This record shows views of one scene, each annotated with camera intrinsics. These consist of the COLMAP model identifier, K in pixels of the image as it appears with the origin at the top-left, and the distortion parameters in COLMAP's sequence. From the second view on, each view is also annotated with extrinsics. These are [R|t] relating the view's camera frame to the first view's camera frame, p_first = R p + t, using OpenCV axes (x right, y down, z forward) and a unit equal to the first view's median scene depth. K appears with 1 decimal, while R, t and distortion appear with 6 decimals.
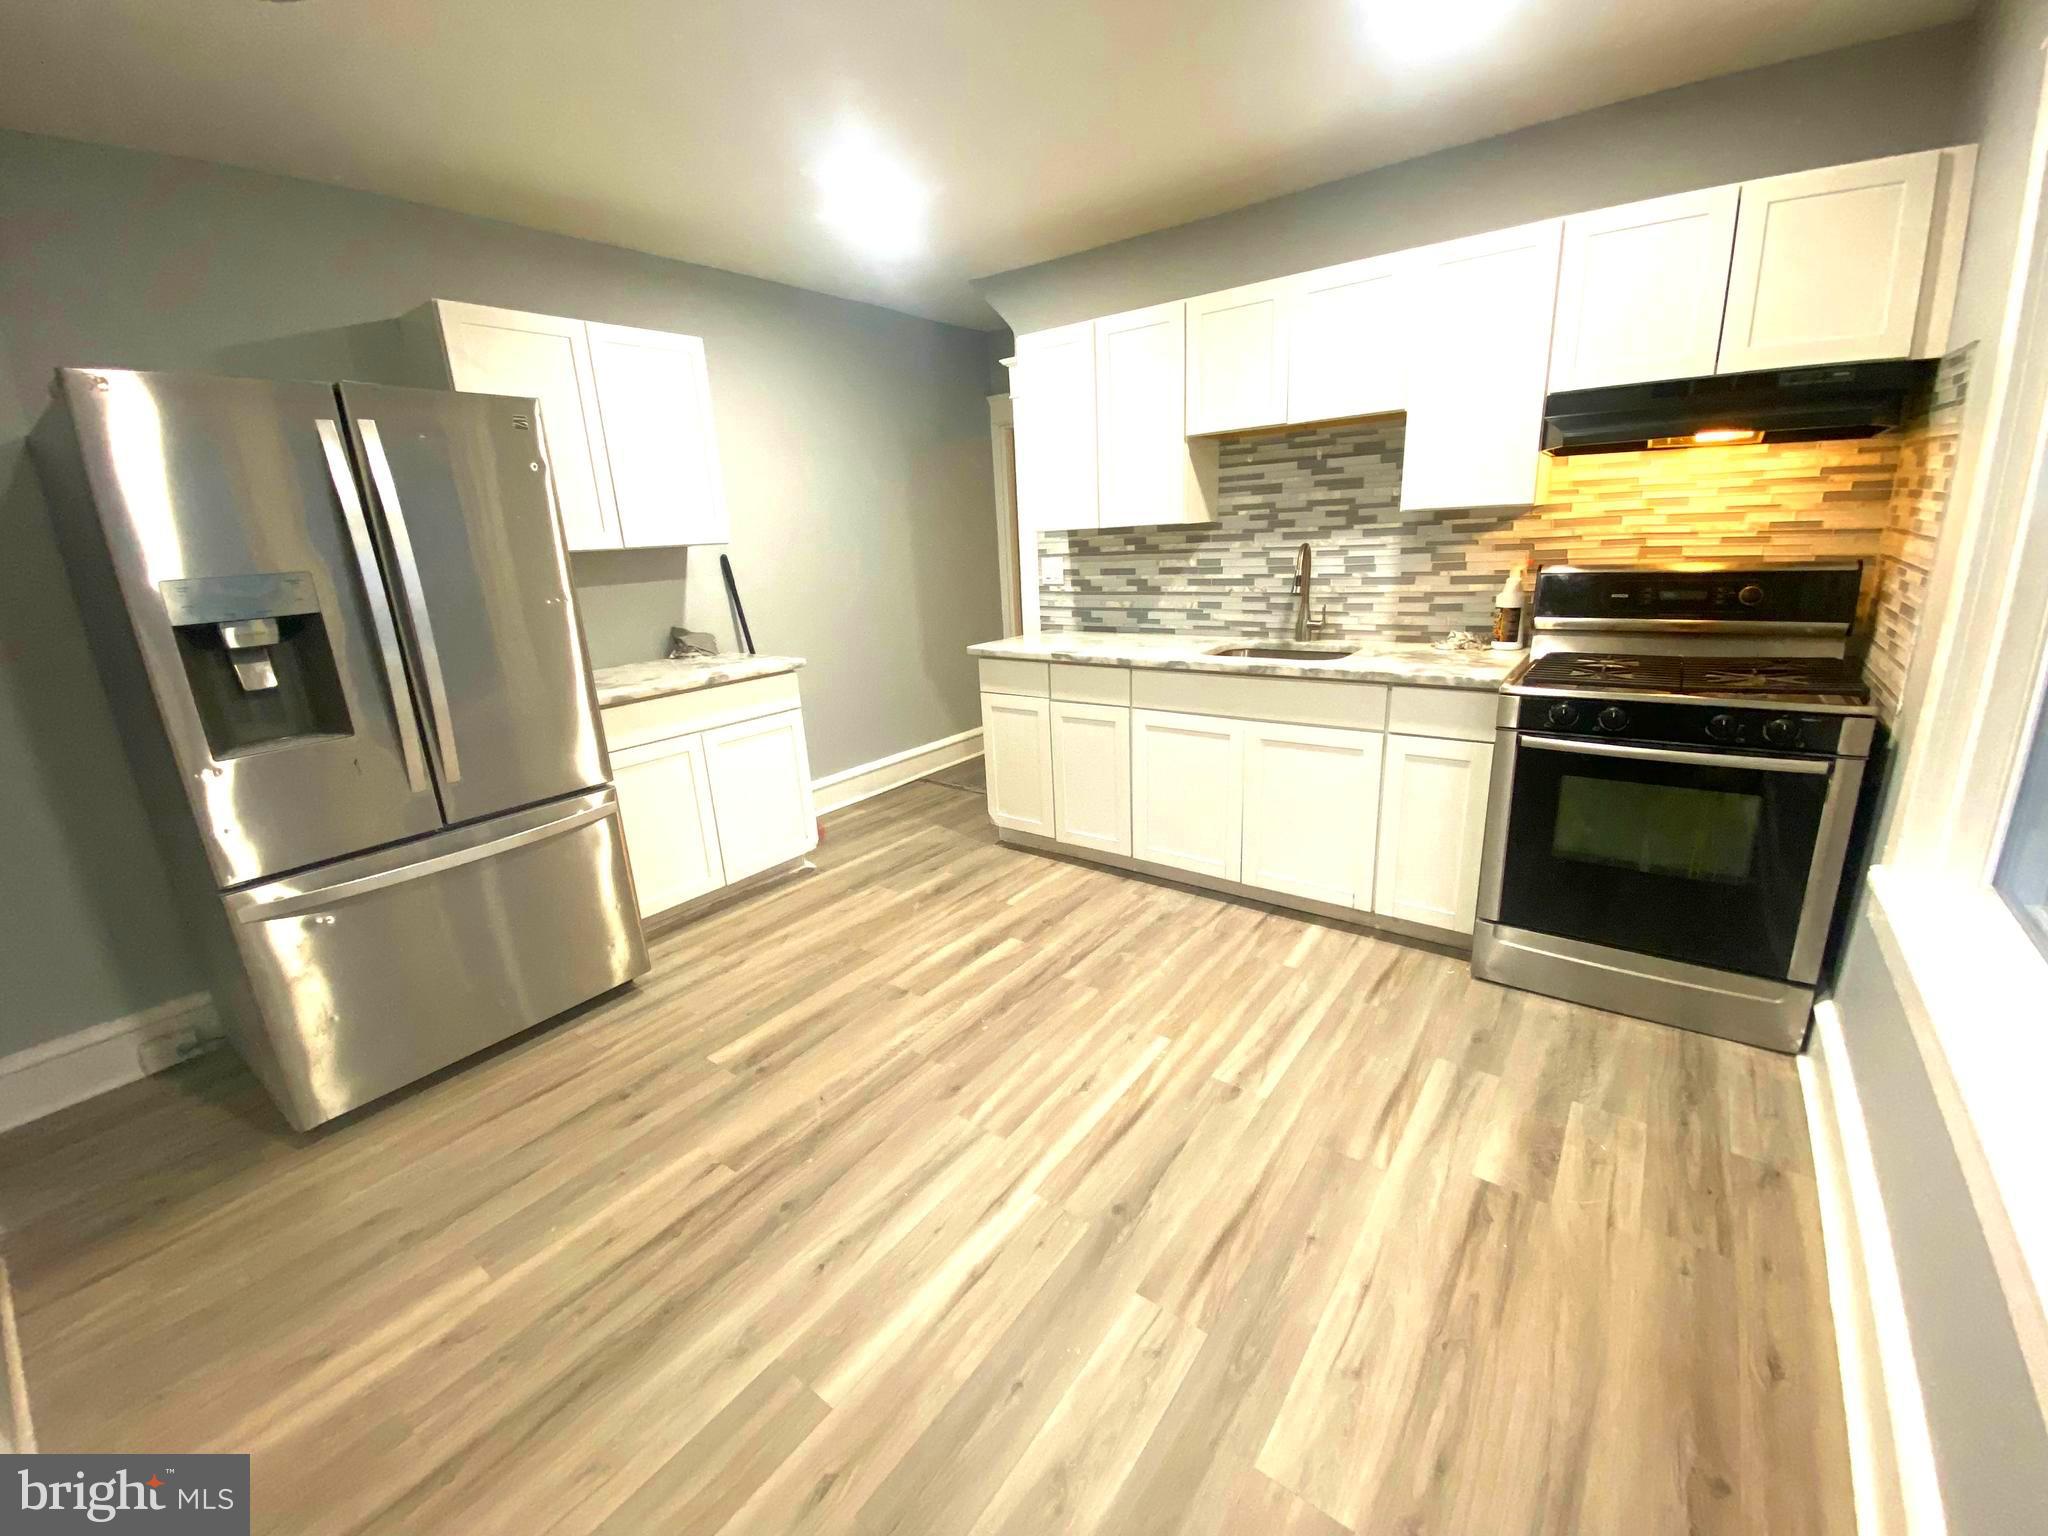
lens RADIAL K [[828.0, 0, 1021.1], [0, 828.0, 767.4], [0, 0, 1]] dist [0.018420, -0.017000]
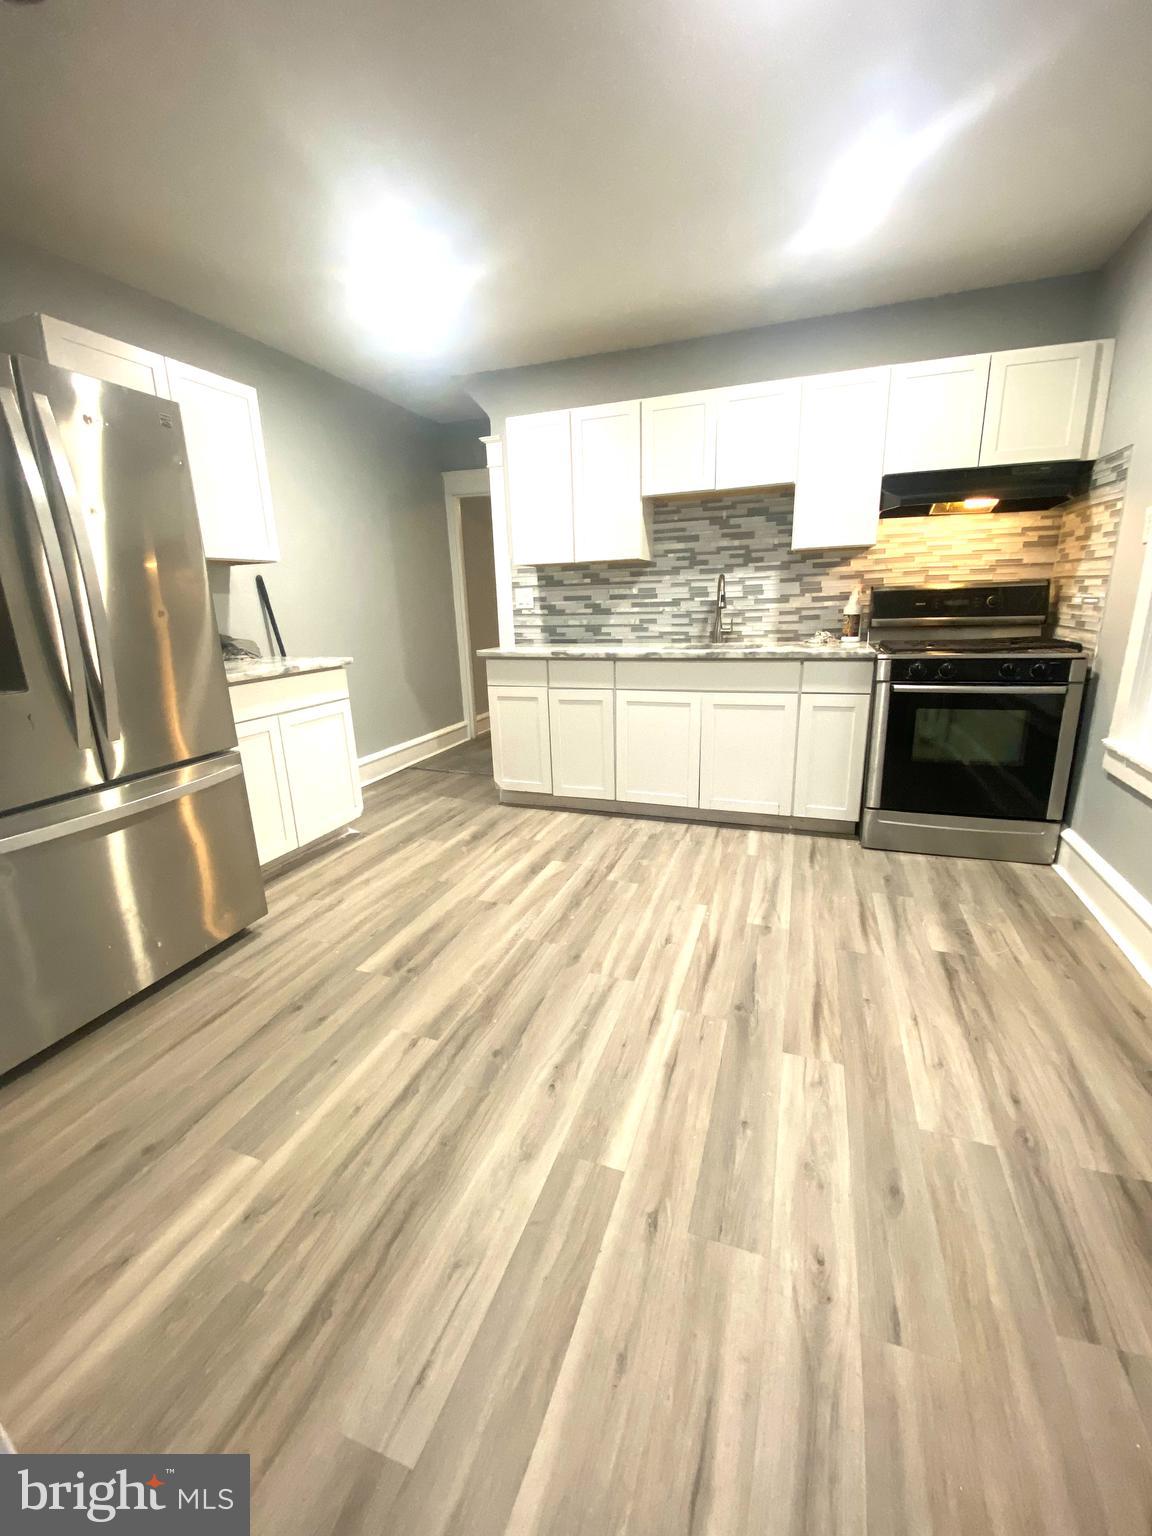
lens RADIAL K [[621.0, 0, 574.3], [0, 621.0, 765.5], [0, 0, 1]] dist [0.018420, -0.017000]
pose [[0.954505, -0.055432, 0.292996, -0.303484], [0.064863, 0.997639, -0.022567, 0.092720], [-0.291054, 0.040545, 0.955847, 0.045718]]
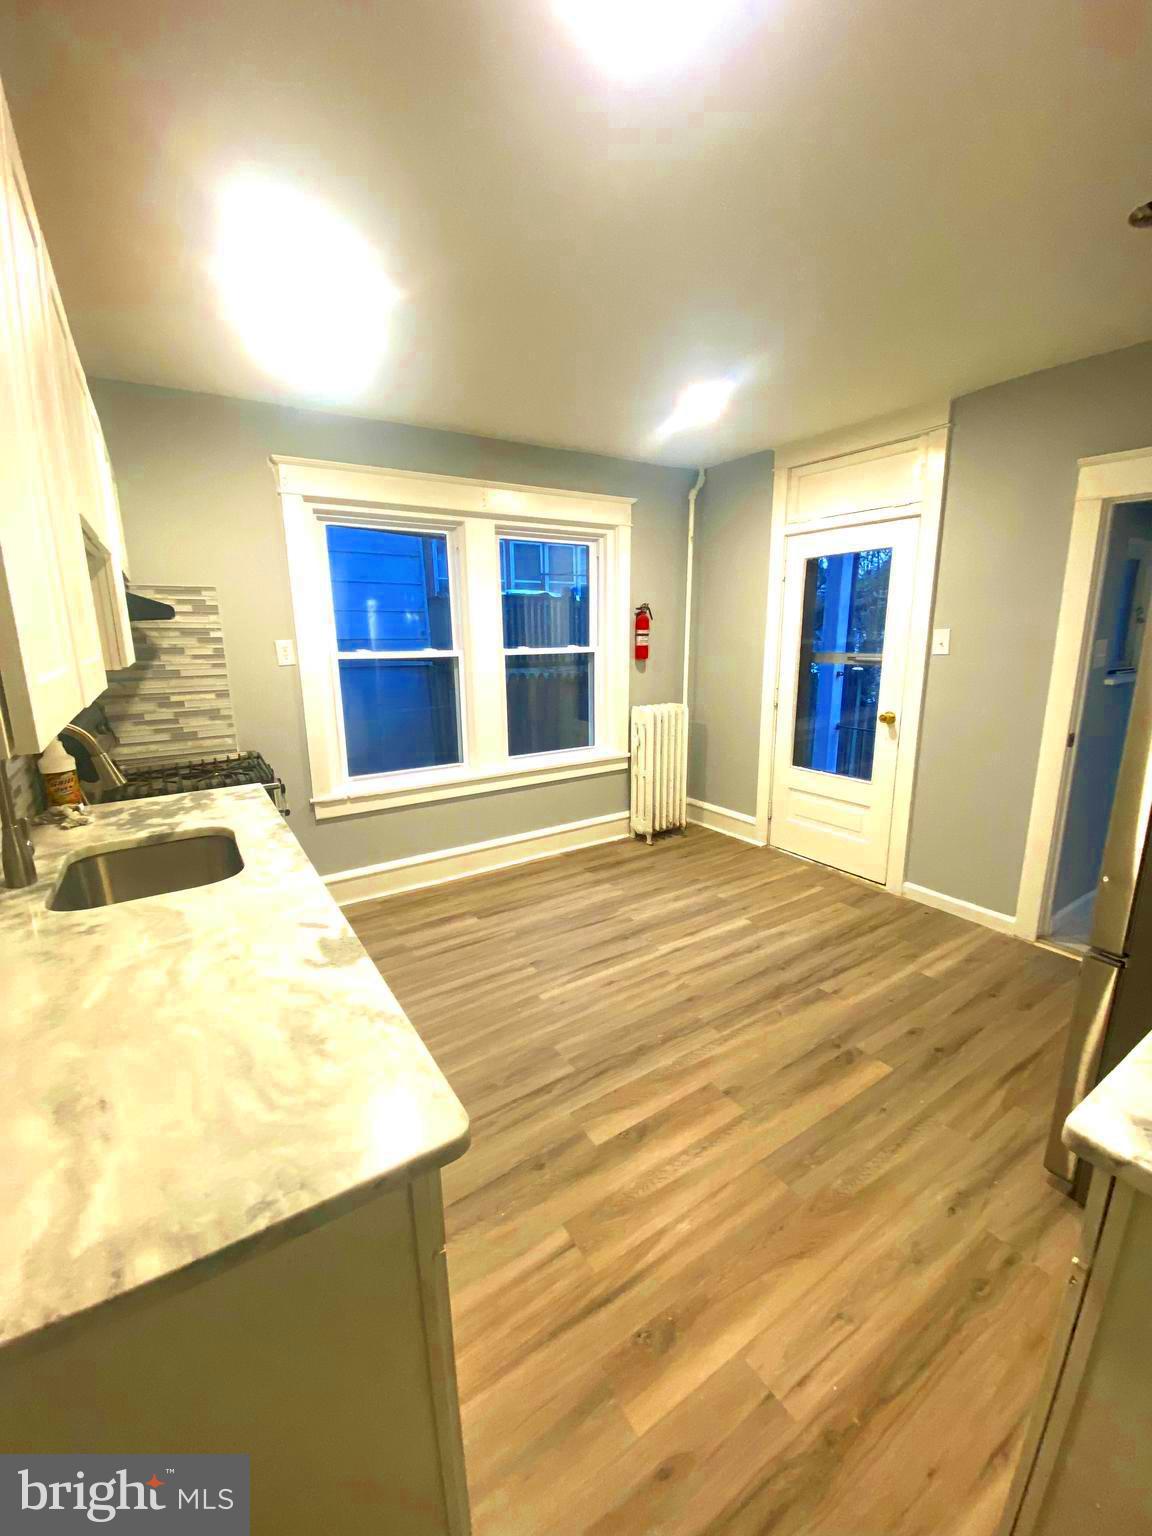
lens RADIAL K [[621.0, 0, 578.8], [0, 621.0, 754.3], [0, 0, 1]] dist [0.018420, -0.017000]
pose [[-0.940626, -0.005306, 0.339404, -0.237433], [0.151949, 0.887524, 0.434987, -0.477448], [-0.303537, 0.460732, -0.834021, 1.566469]]
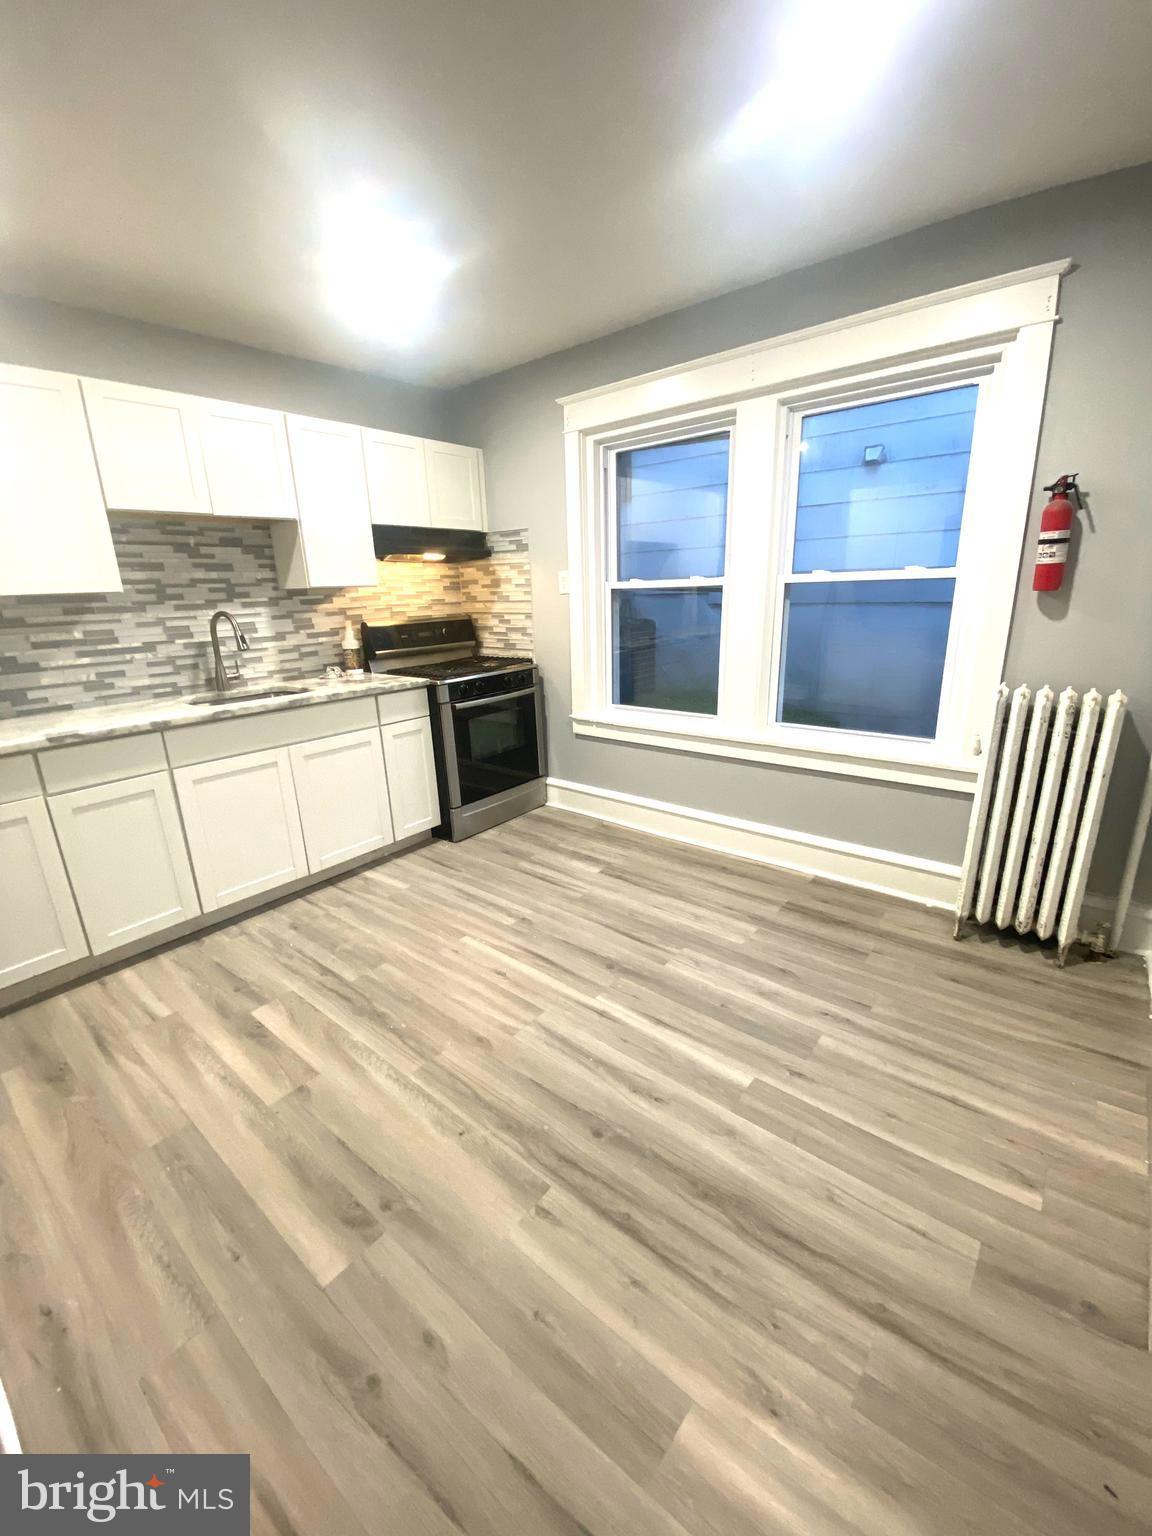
lens RADIAL K [[621.0, 0, 577.1], [0, 621.0, 763.7], [0, 0, 1]] dist [0.018420, -0.017000]
pose [[0.035271, -0.223656, 0.974030, -0.736180], [0.308476, 0.929481, 0.202256, -0.101276], [-0.950578, 0.293331, 0.101776, 0.569868]]
